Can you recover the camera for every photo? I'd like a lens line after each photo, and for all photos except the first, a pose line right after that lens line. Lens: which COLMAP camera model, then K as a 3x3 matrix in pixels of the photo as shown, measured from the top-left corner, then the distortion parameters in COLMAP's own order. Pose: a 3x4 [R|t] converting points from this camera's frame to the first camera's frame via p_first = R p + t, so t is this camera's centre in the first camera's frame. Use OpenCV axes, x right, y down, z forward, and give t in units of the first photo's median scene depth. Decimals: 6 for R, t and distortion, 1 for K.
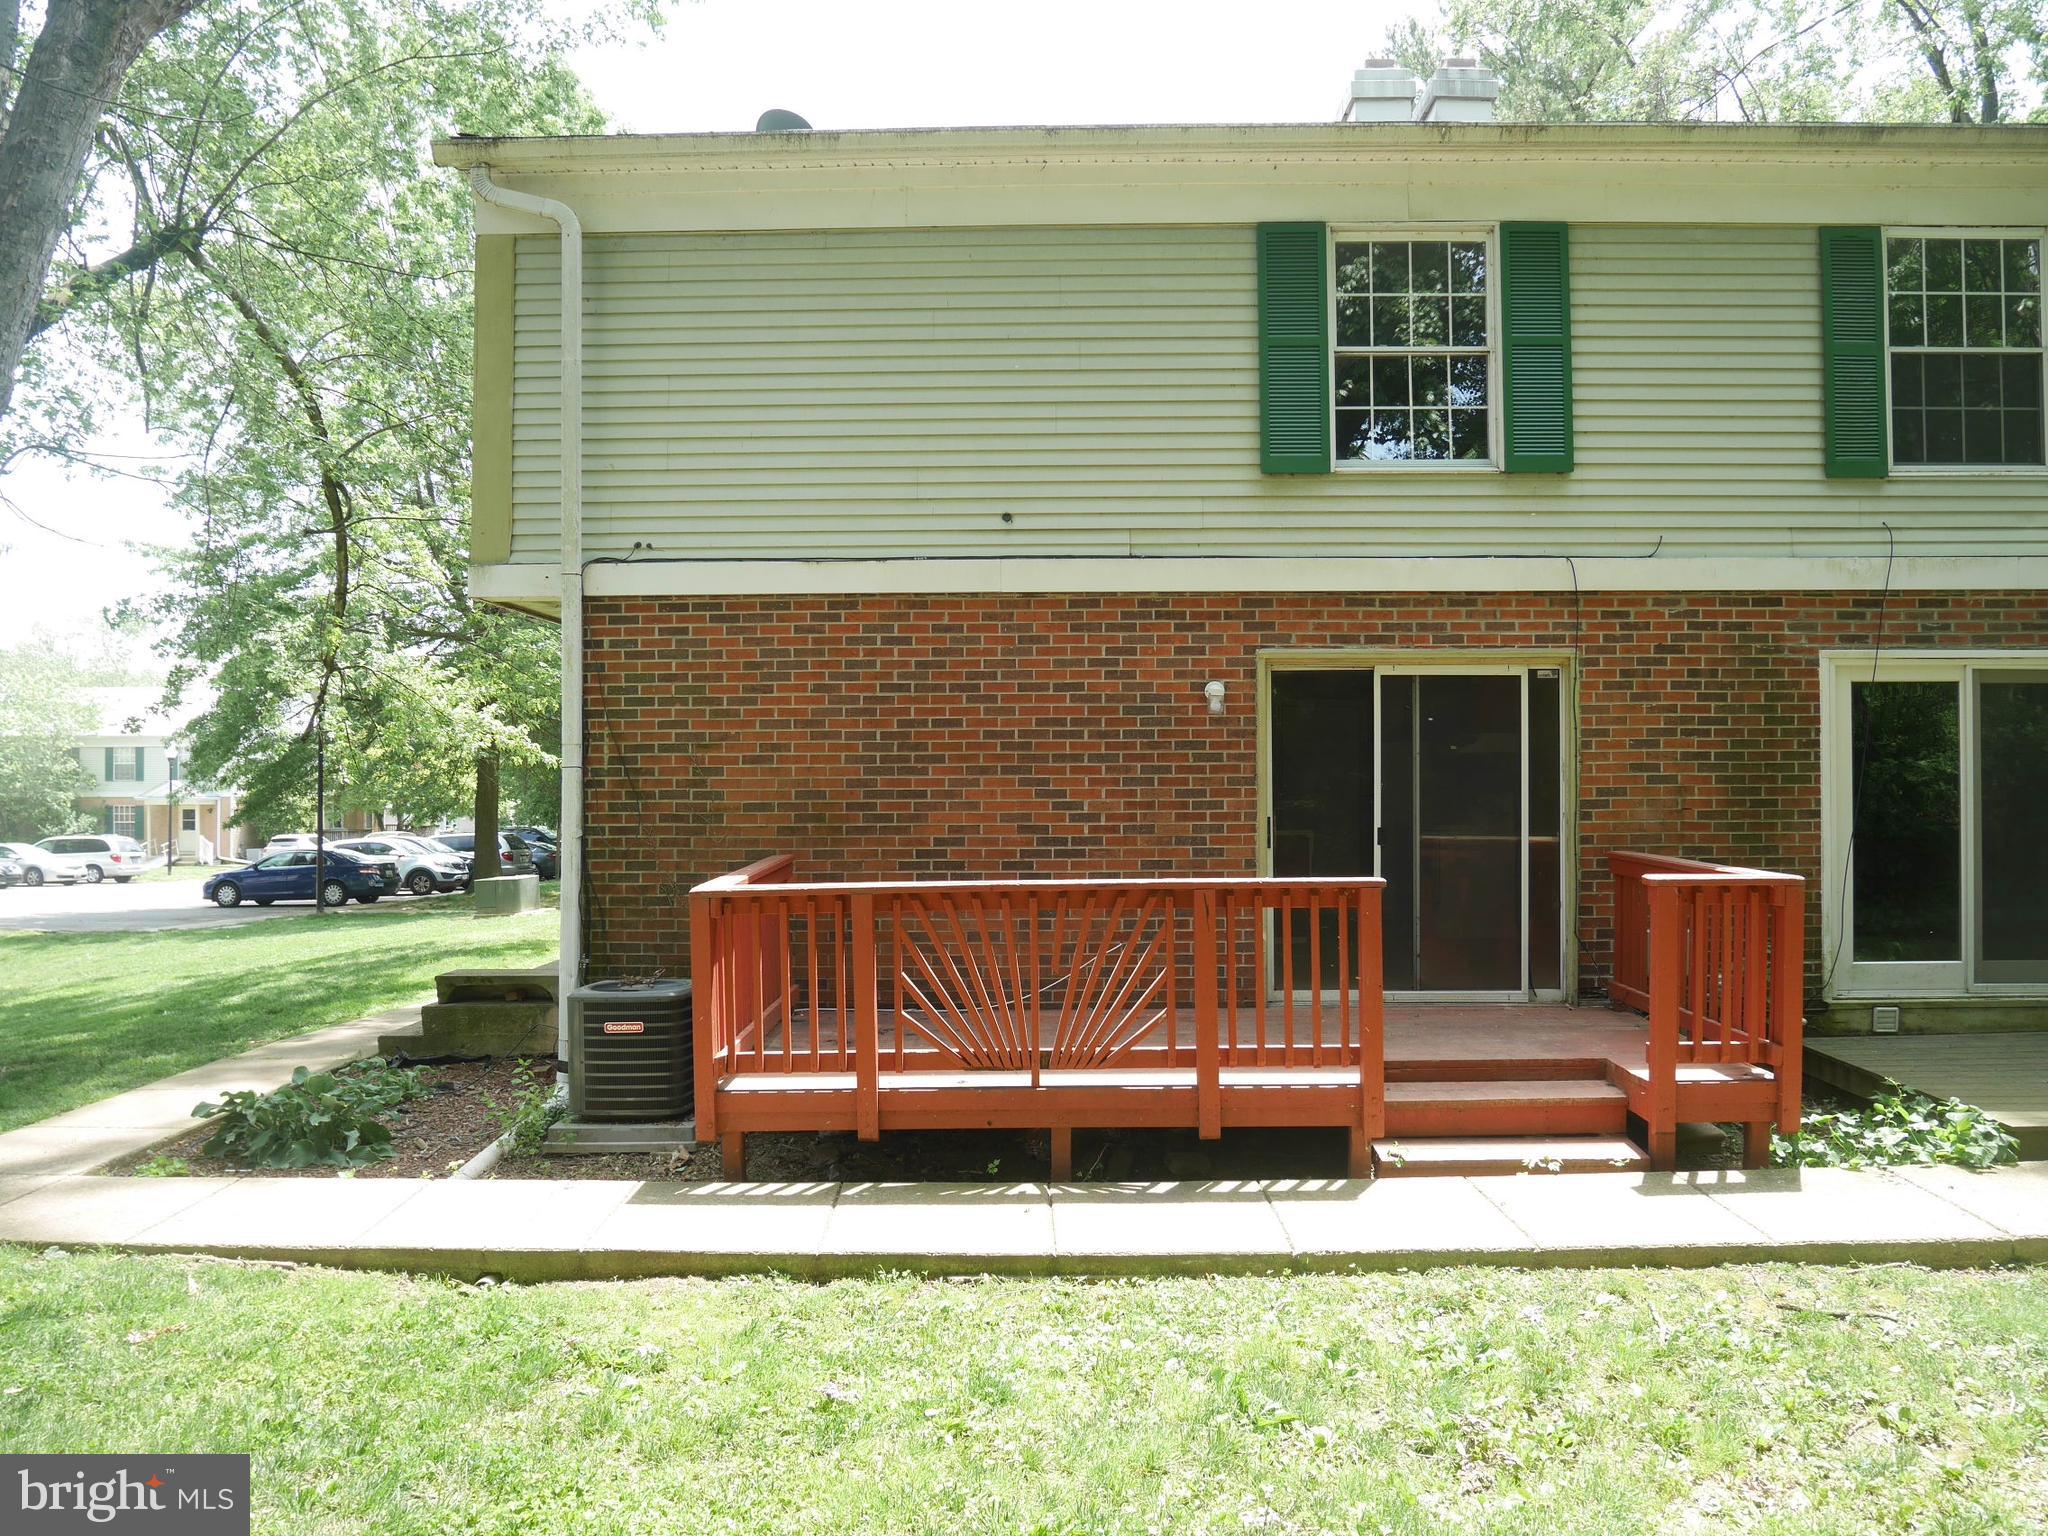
lens RADIAL K [[1449.6, 0, 1026.2], [0, 1449.6, 762.4], [0, 0, 1]] dist [-0.059382, 0.010841]
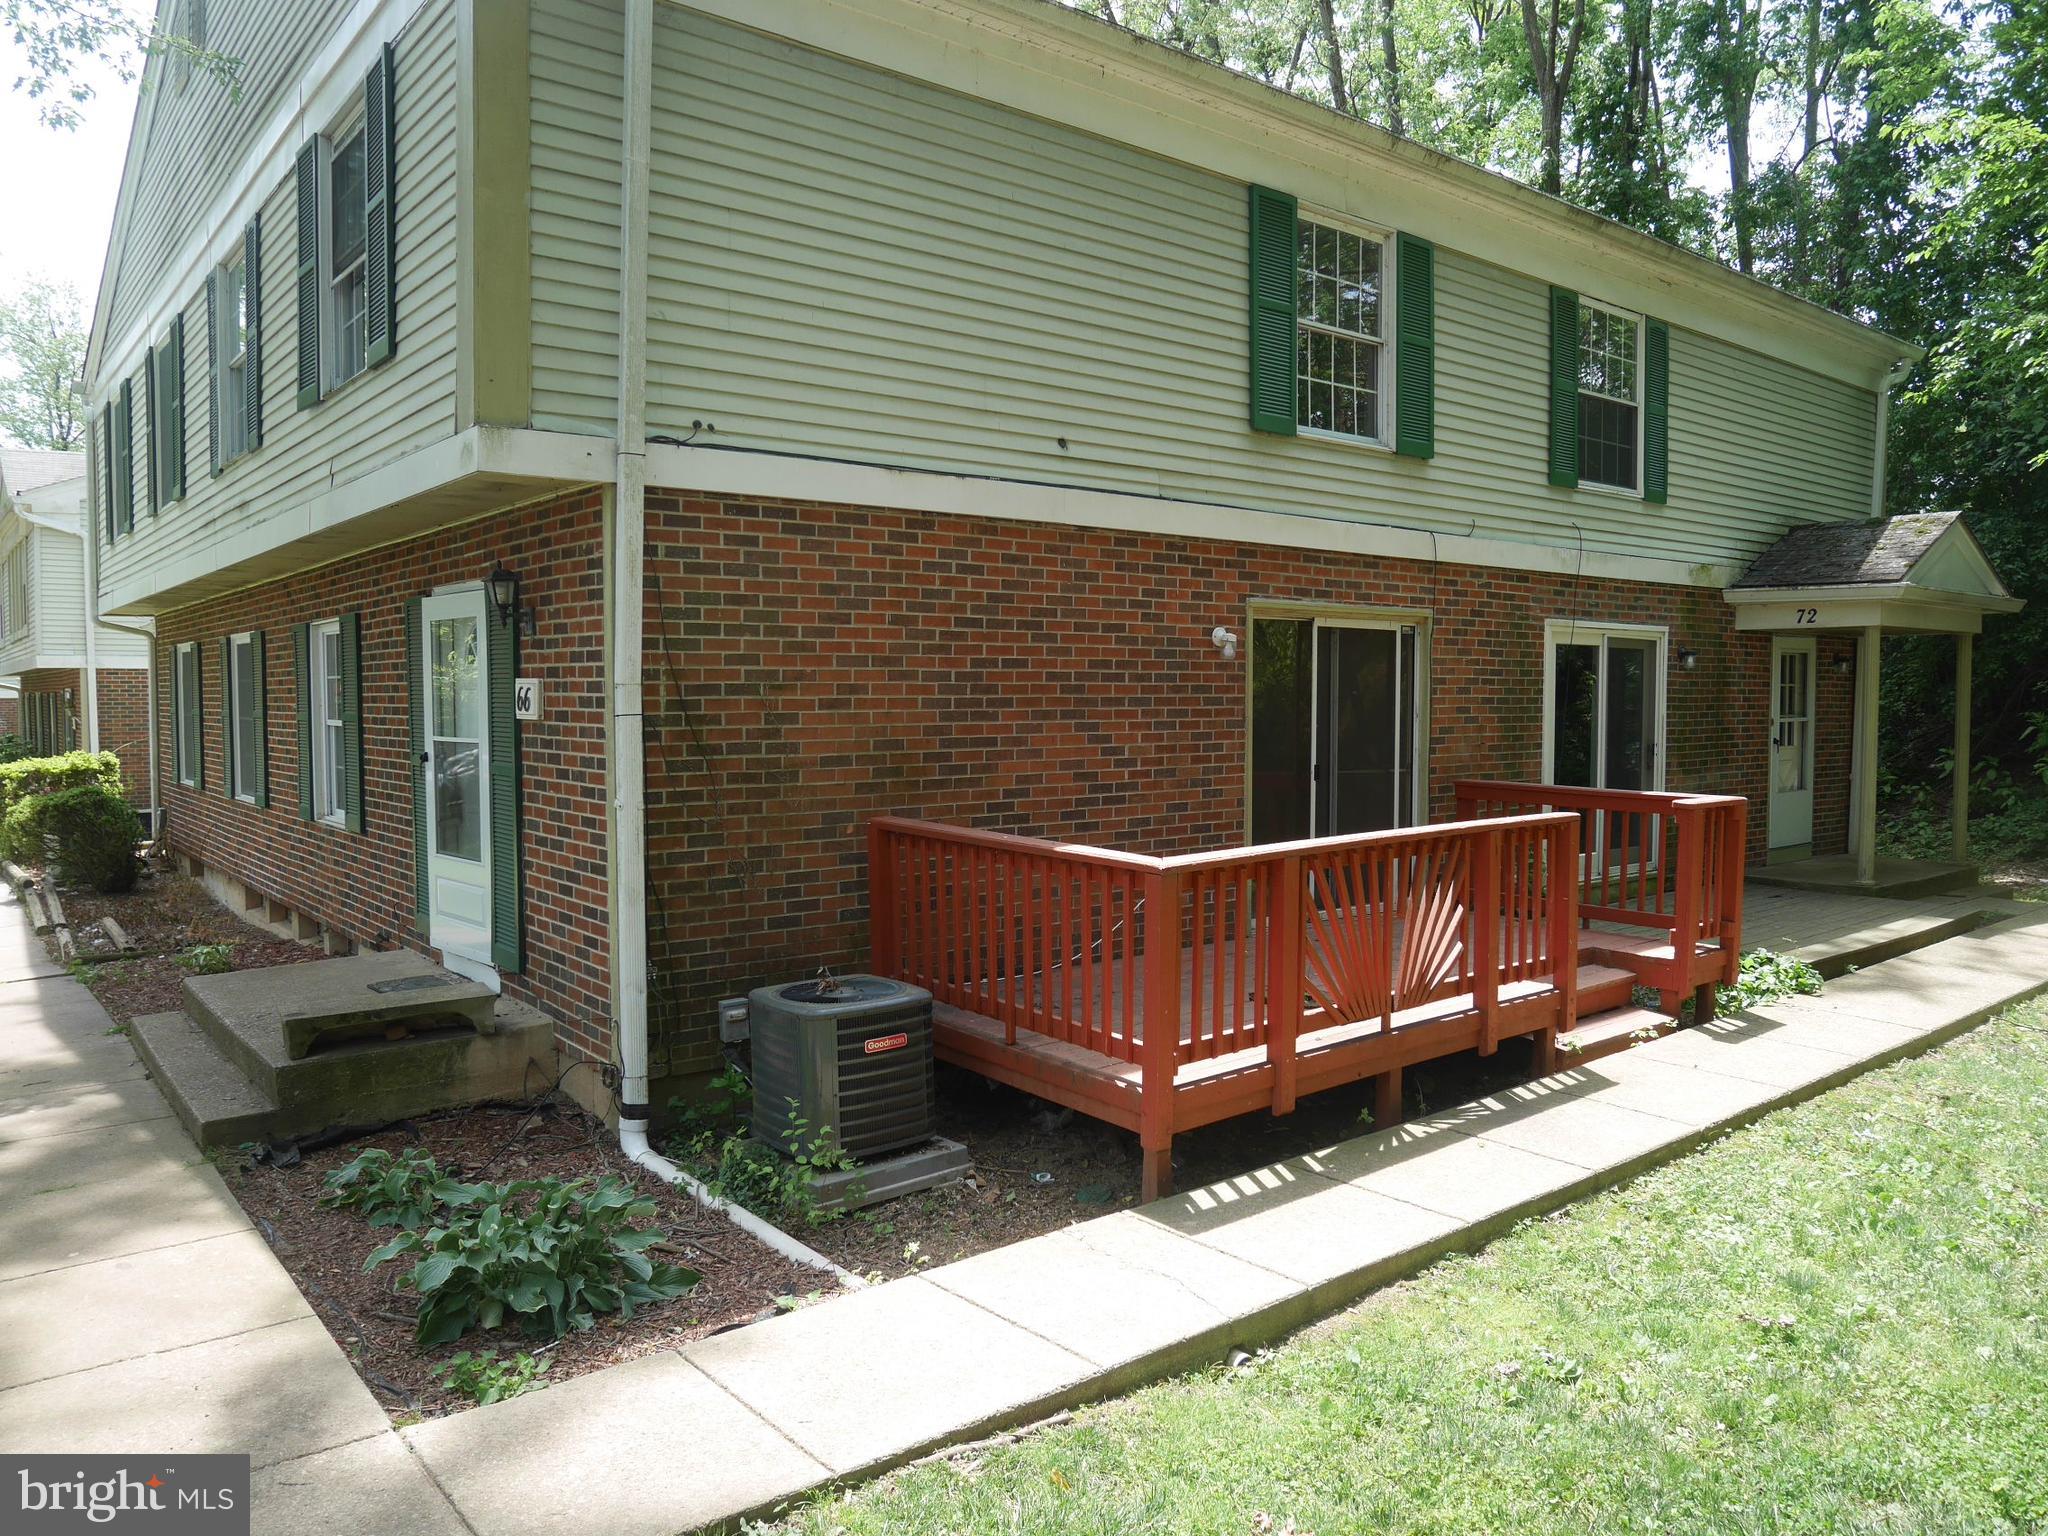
lens RADIAL K [[1449.6, 0, 1025.5], [0, 1449.6, 759.8], [0, 0, 1]] dist [-0.059382, 0.010841]
pose [[0.767626, -0.026044, 0.640368, -0.635316], [-0.010084, 0.998560, 0.052699, -0.014766], [-0.640818, -0.046910, 0.766258, 0.294556]]
